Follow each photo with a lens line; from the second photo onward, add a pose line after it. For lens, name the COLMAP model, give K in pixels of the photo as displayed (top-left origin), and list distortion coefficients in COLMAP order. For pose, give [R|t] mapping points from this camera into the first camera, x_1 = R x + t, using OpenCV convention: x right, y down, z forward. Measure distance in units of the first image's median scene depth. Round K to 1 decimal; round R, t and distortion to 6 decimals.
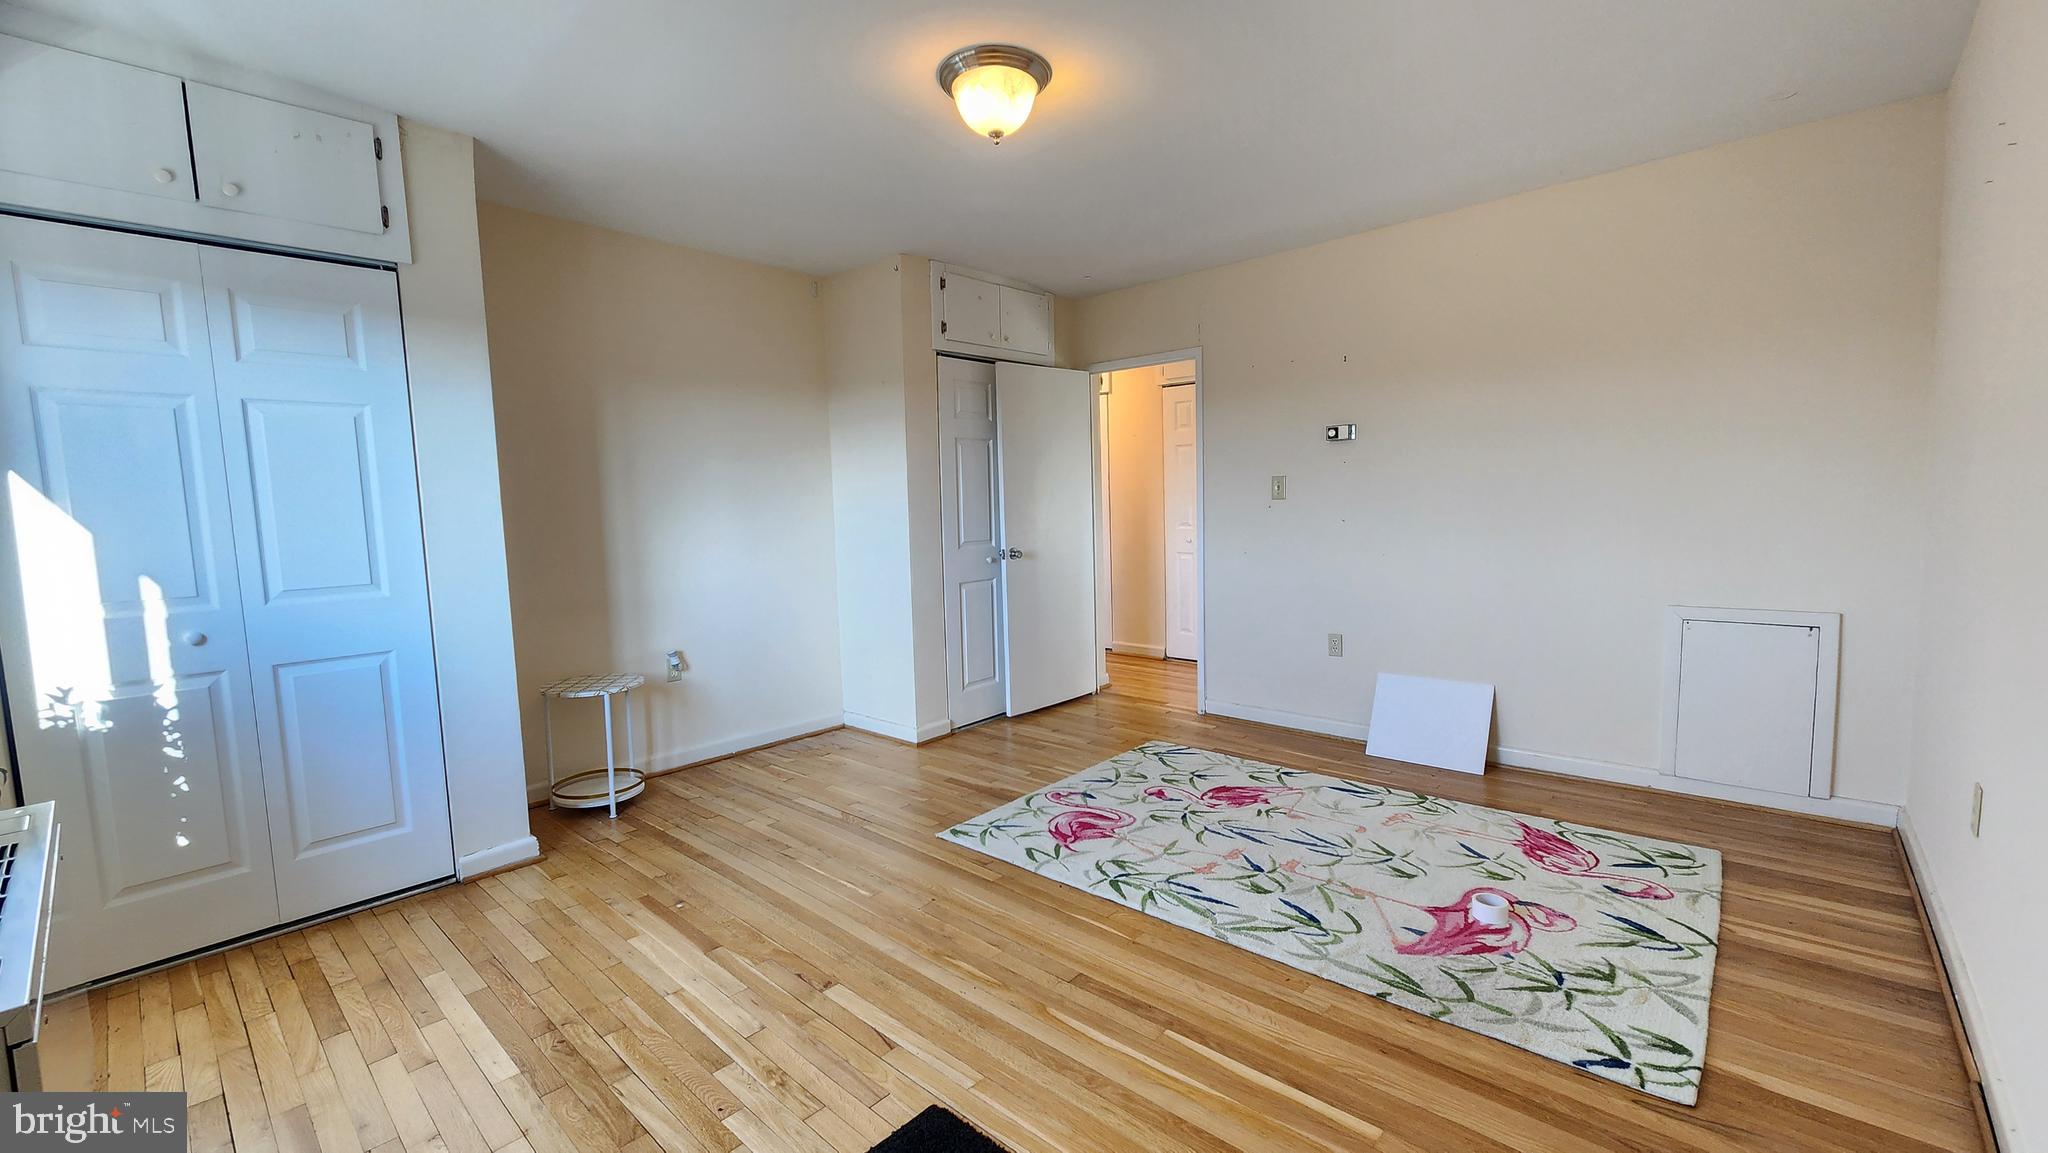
lens RADIAL K [[822.1, 0, 1027.0], [0, 822.1, 573.8], [0, 0, 1]] dist [0.002260, 0.000273]
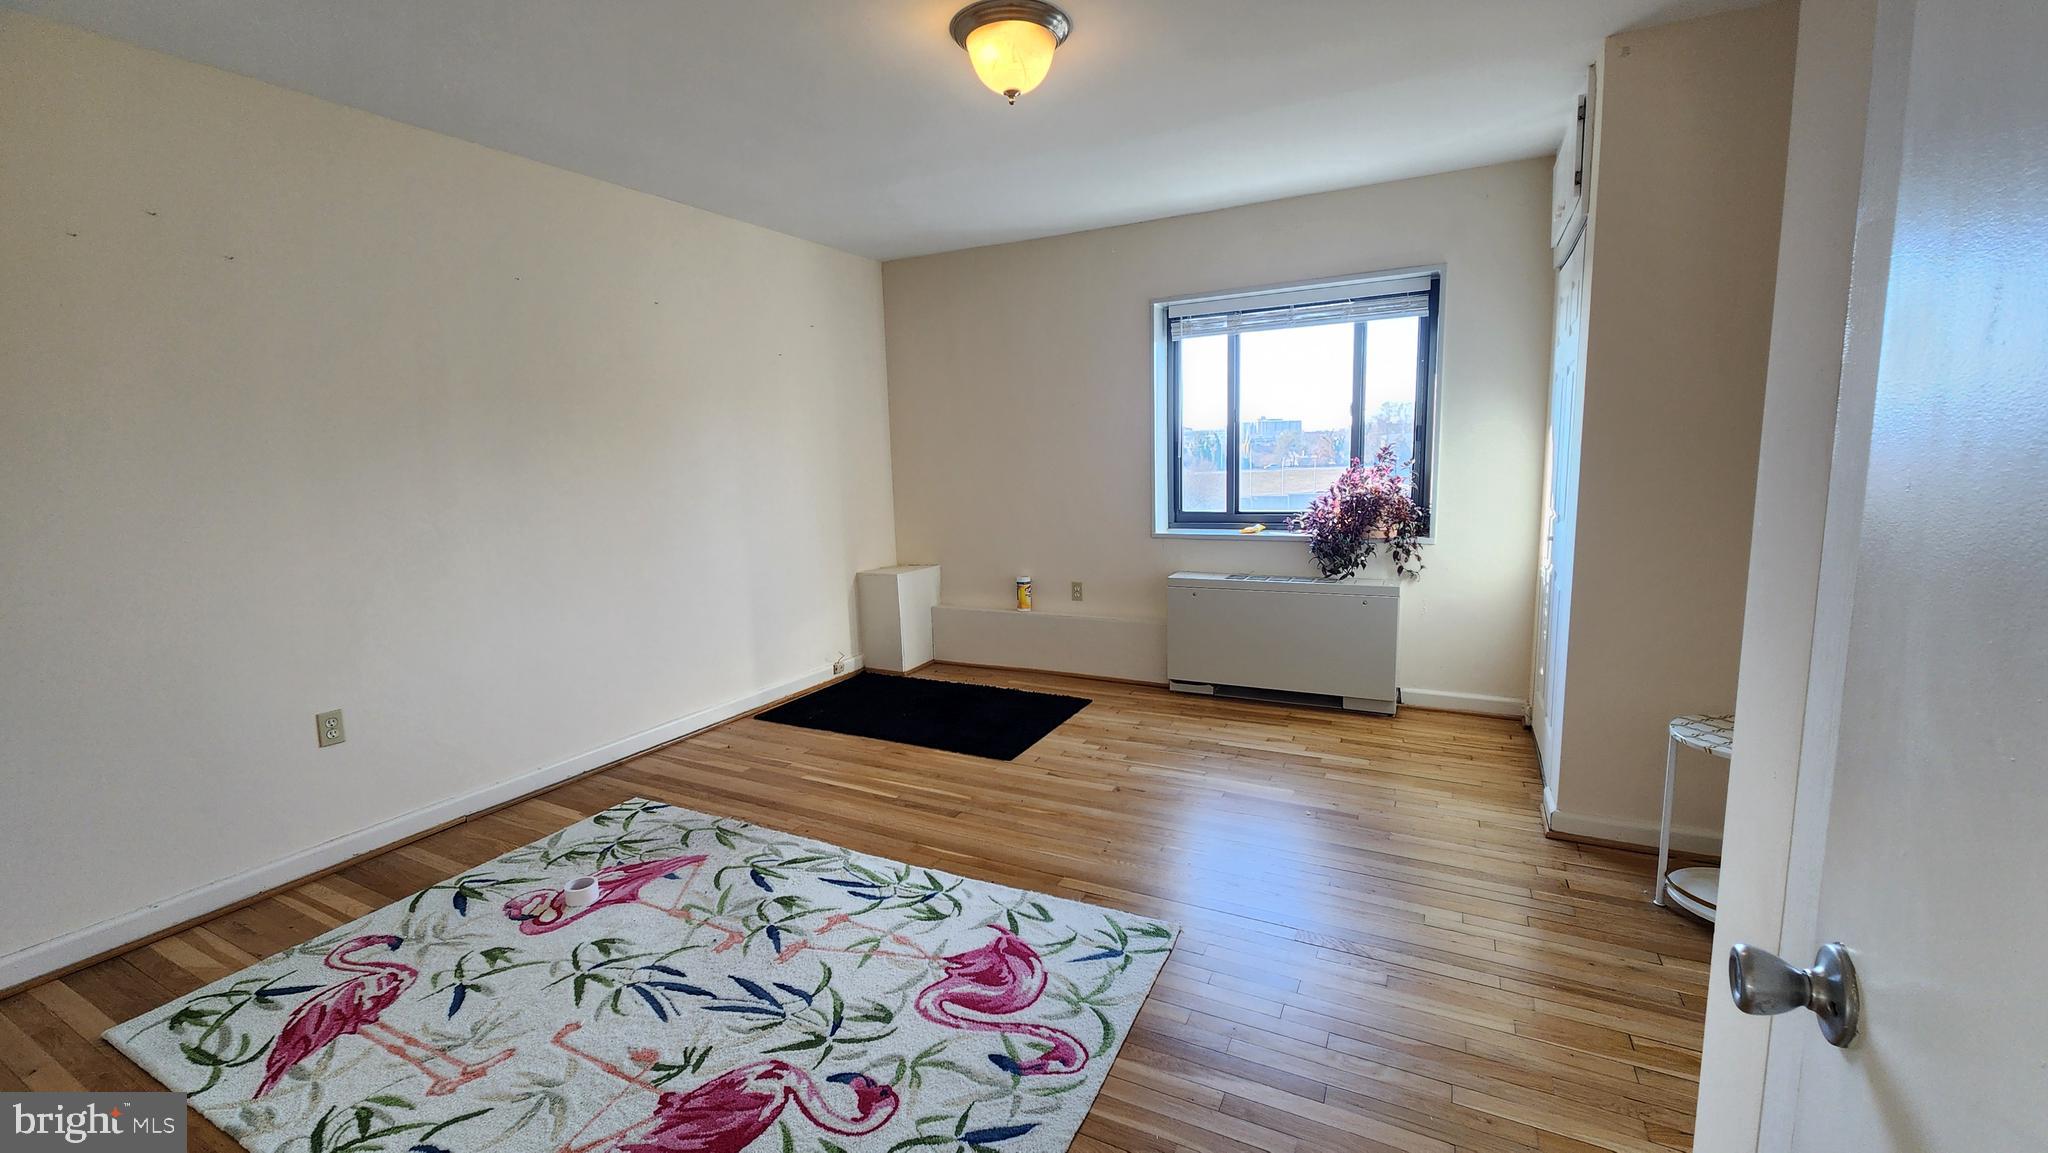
lens RADIAL K [[822.1, 0, 1021.8], [0, 822.1, 573.8], [0, 0, 1]] dist [0.002260, 0.000273]
pose [[-0.964814, 0.090755, -0.246773, 0.212447], [0.030252, 0.970624, 0.238690, -0.201436], [0.261186, 0.222826, -0.939218, 1.823341]]
